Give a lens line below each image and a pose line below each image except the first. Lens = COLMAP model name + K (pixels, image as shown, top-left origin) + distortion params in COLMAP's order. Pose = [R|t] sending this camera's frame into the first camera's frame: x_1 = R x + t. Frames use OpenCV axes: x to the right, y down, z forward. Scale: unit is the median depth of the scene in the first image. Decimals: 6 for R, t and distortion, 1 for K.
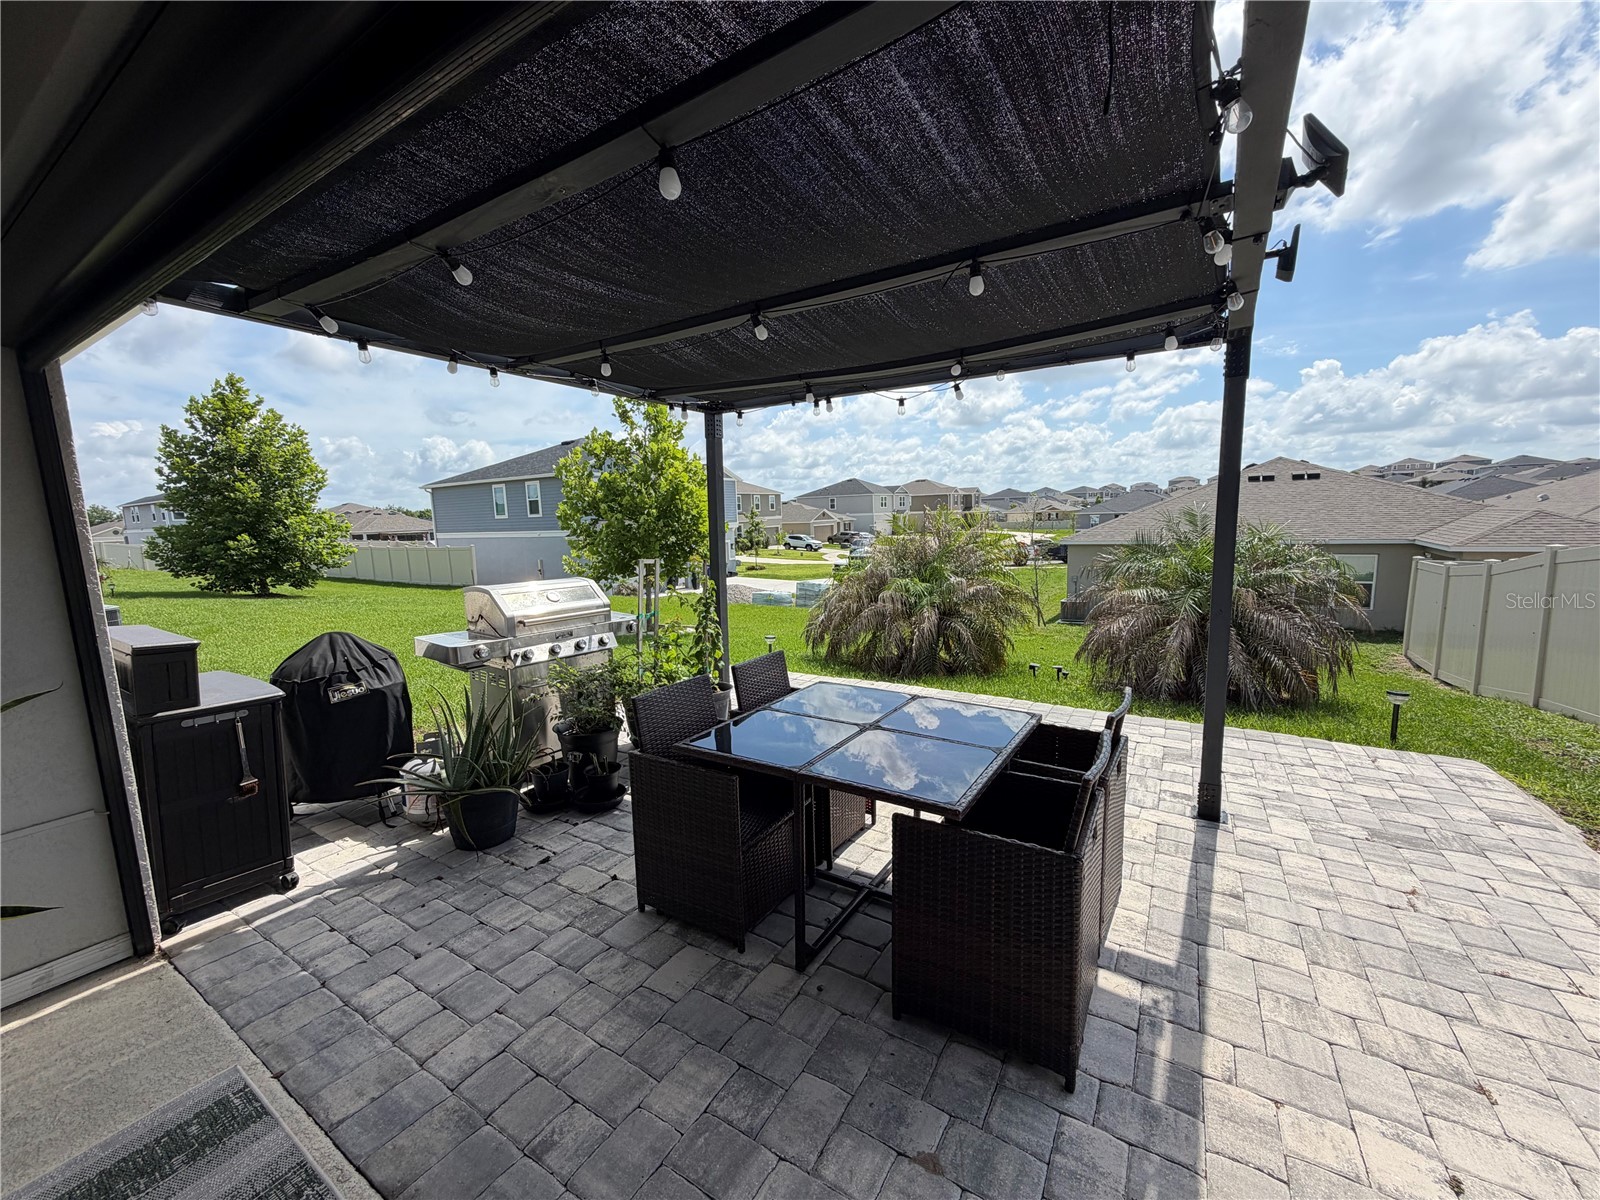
lens RADIAL K [[638.1, 0, 796.1], [0, 638.1, 600.4], [0, 0, 1]] dist [0.000269, 0.000228]
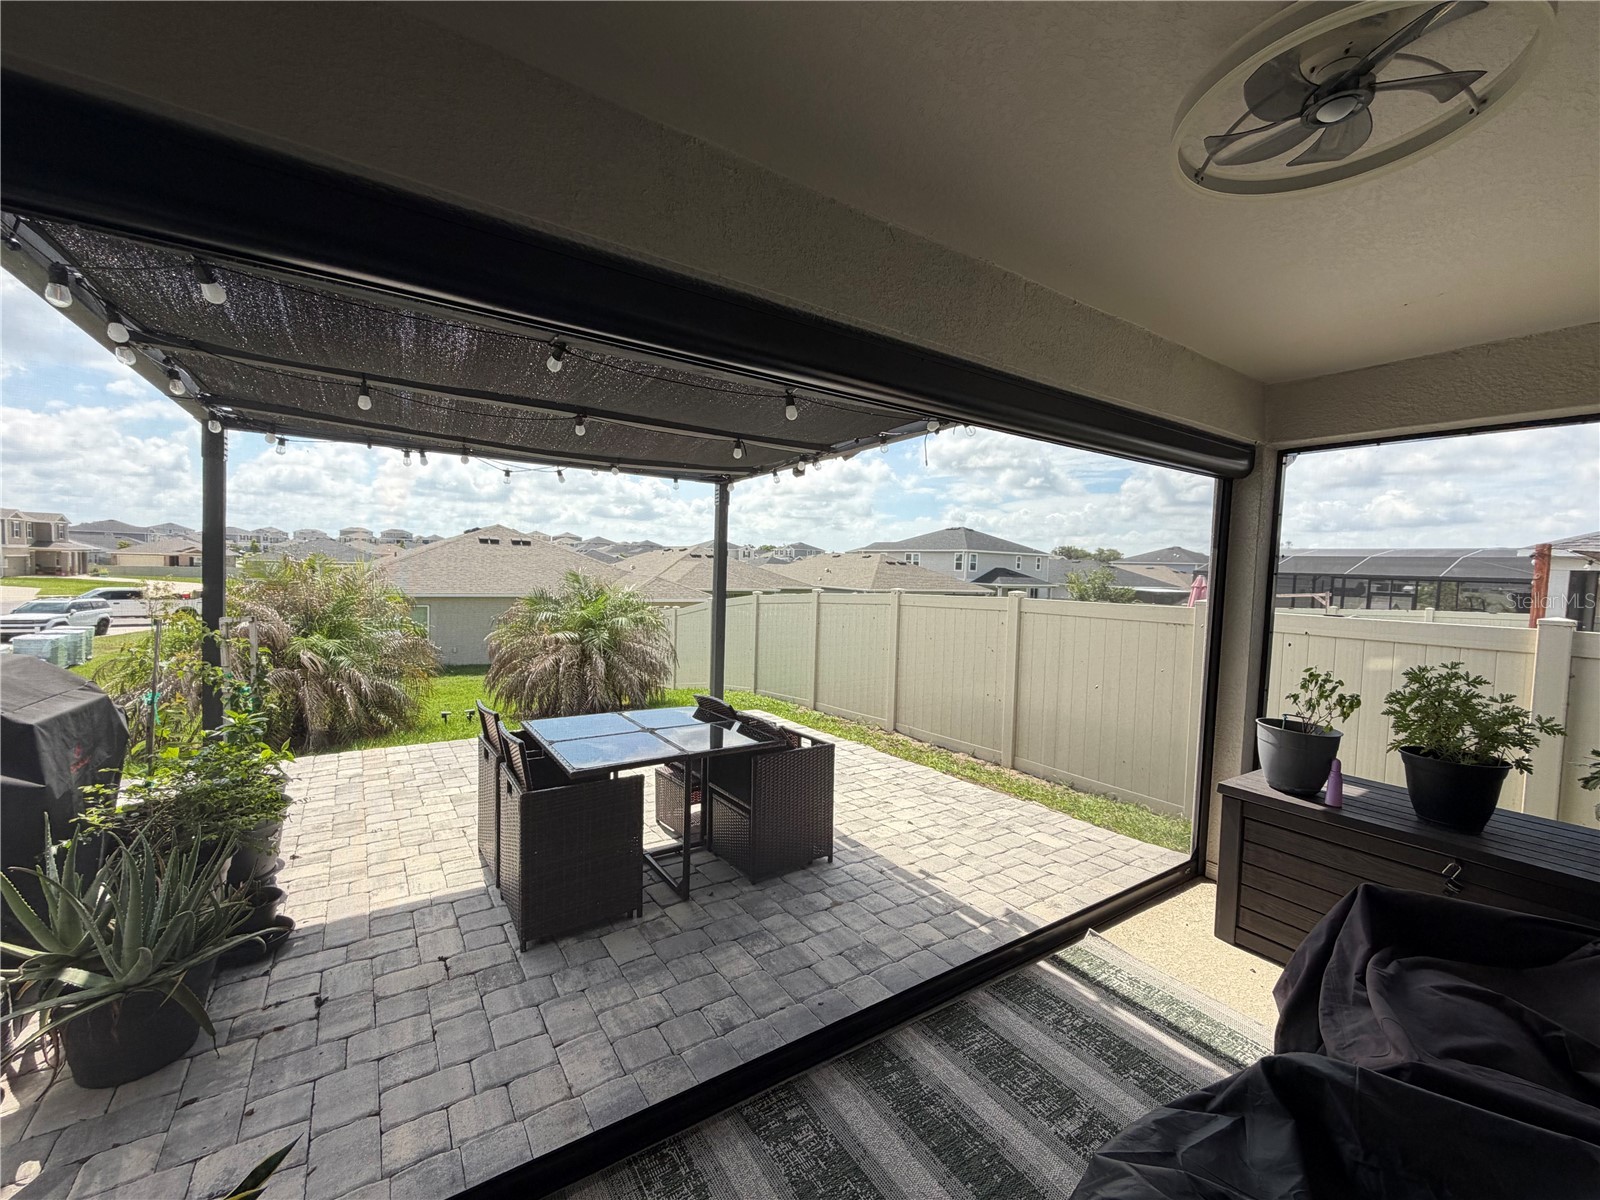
lens RADIAL K [[638.1, 0, 798.4], [0, 638.1, 600.7], [0, 0, 1]] dist [0.000269, 0.000228]
pose [[0.403055, -0.004682, 0.915164, -0.795639], [0.078747, 0.996456, -0.029583, -0.010823], [-0.911781, 0.083990, 0.401995, 0.103464]]
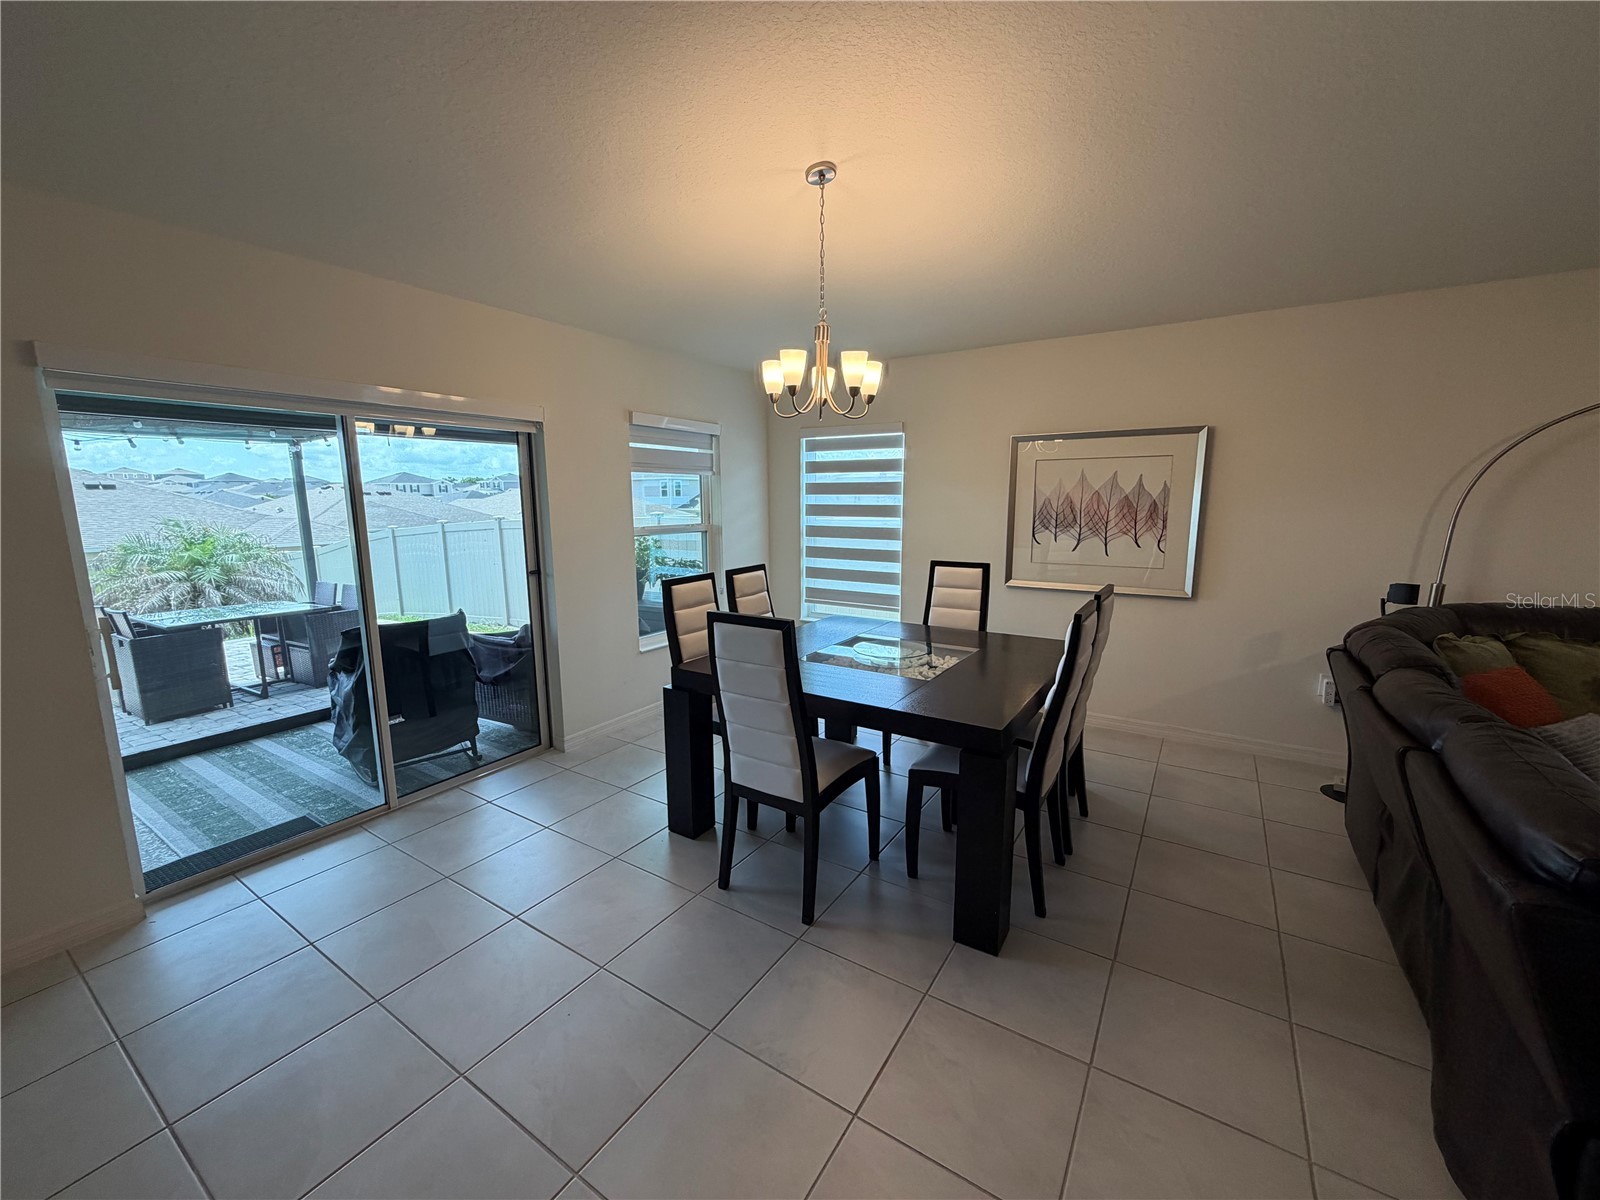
lens RADIAL K [[638.1, 0, 802.1], [0, 638.1, 600.4], [0, 0, 1]] dist [0.000269, 0.000228]
pose [[0.001405, -0.129053, 0.991637, -1.627710], [0.144594, 0.981243, 0.127496, 0.128737], [-0.989490, 0.143206, 0.020039, -0.790005]]
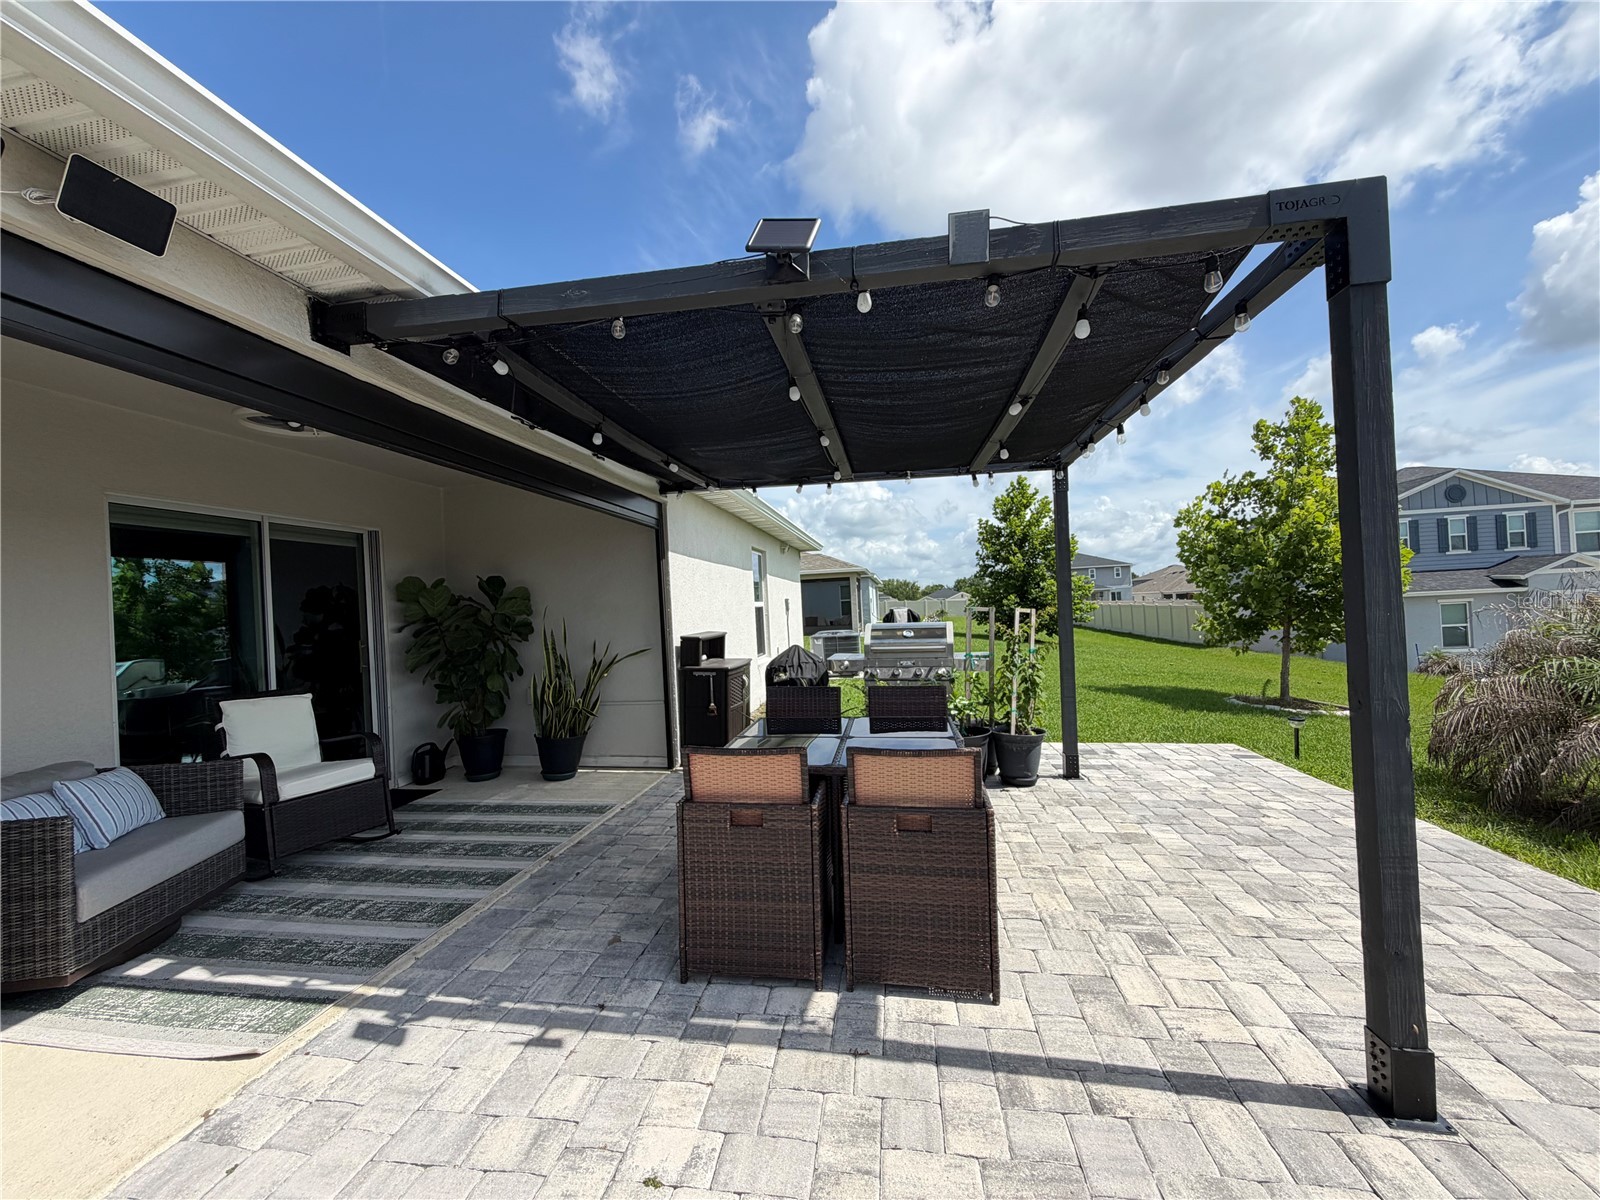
lens RADIAL K [[638.1, 0, 792.1], [0, 638.1, 612.0], [0, 0, 1]] dist [0.000269, 0.000228]
pose [[0.390333, 0.016346, -0.920529, 0.934451], [-0.085436, 0.996171, -0.018538, -0.007114], [0.916701, 0.085882, 0.390235, 0.325700]]
